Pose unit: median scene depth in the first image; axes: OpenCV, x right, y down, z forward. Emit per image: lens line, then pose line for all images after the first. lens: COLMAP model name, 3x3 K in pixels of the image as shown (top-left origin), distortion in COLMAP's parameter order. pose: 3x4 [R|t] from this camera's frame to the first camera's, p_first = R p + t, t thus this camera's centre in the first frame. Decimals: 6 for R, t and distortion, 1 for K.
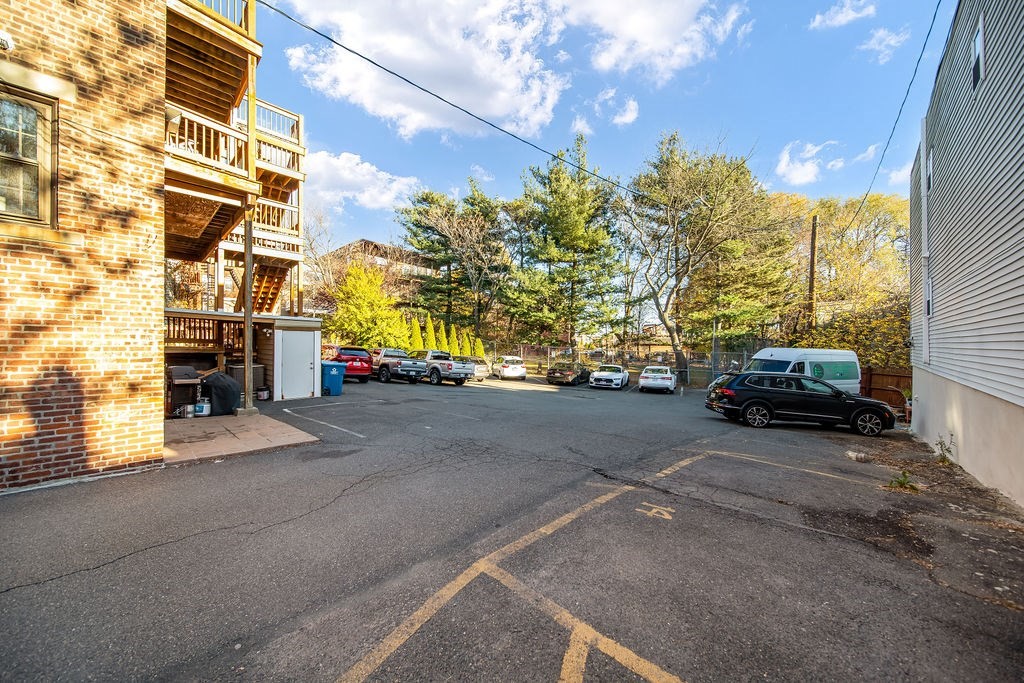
lens RADIAL K [[362.3, 0, 511.7], [0, 362.3, 343.2], [0, 0, 1]] dist [-0.001185, 0.001244]
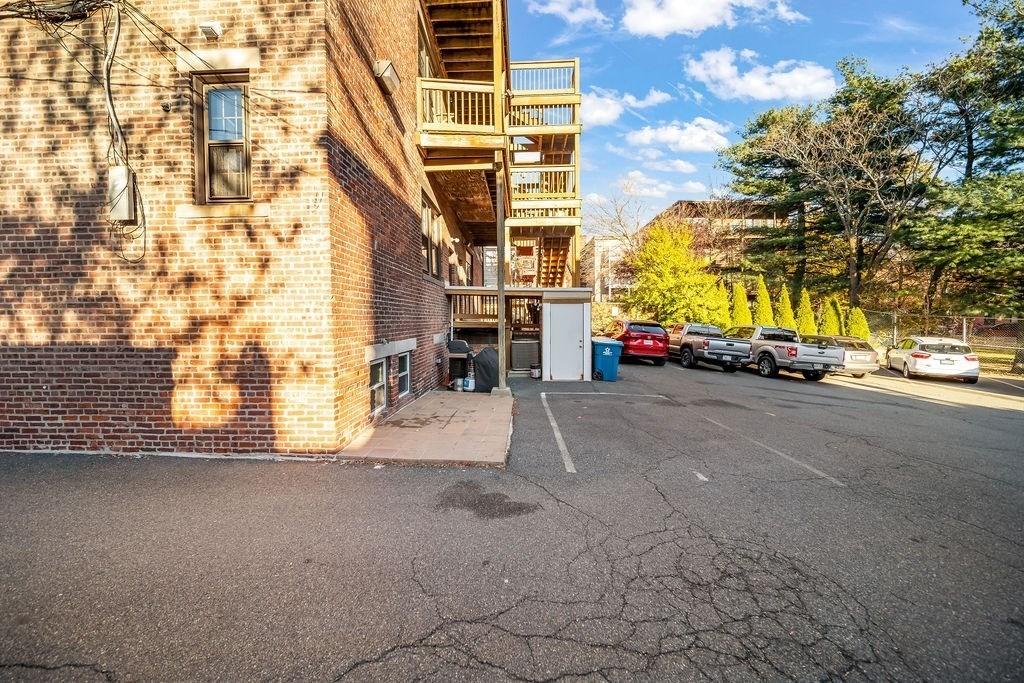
lens RADIAL K [[362.3, 0, 508.0], [0, 362.3, 329.7], [0, 0, 1]] dist [-0.001185, 0.001244]
pose [[0.649899, 0.014412, -0.759884, -0.013549], [0.009264, 0.999596, 0.026881, 0.003998], [0.759964, -0.024510, 0.649502, 0.301295]]
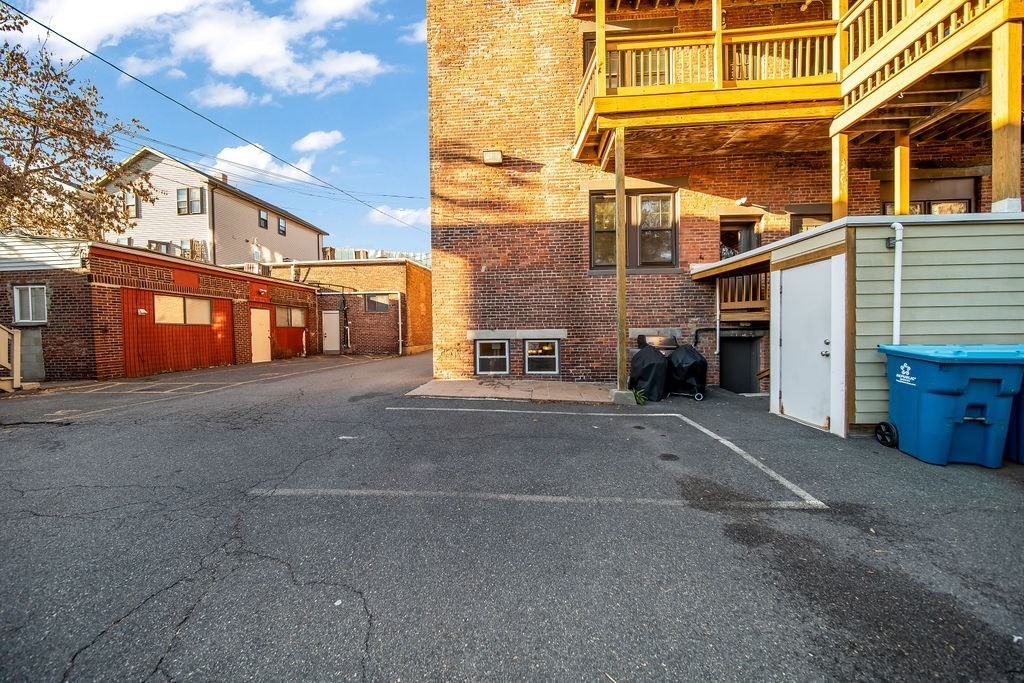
lens RADIAL K [[362.3, 0, 511.0], [0, 362.3, 337.9], [0, 0, 1]] dist [-0.001185, 0.001244]
pose [[-0.779395, 0.012827, -0.626402, -0.046186], [0.009226, 0.999917, 0.008996, 0.042236], [0.626465, 0.001232, -0.779448, 1.043714]]
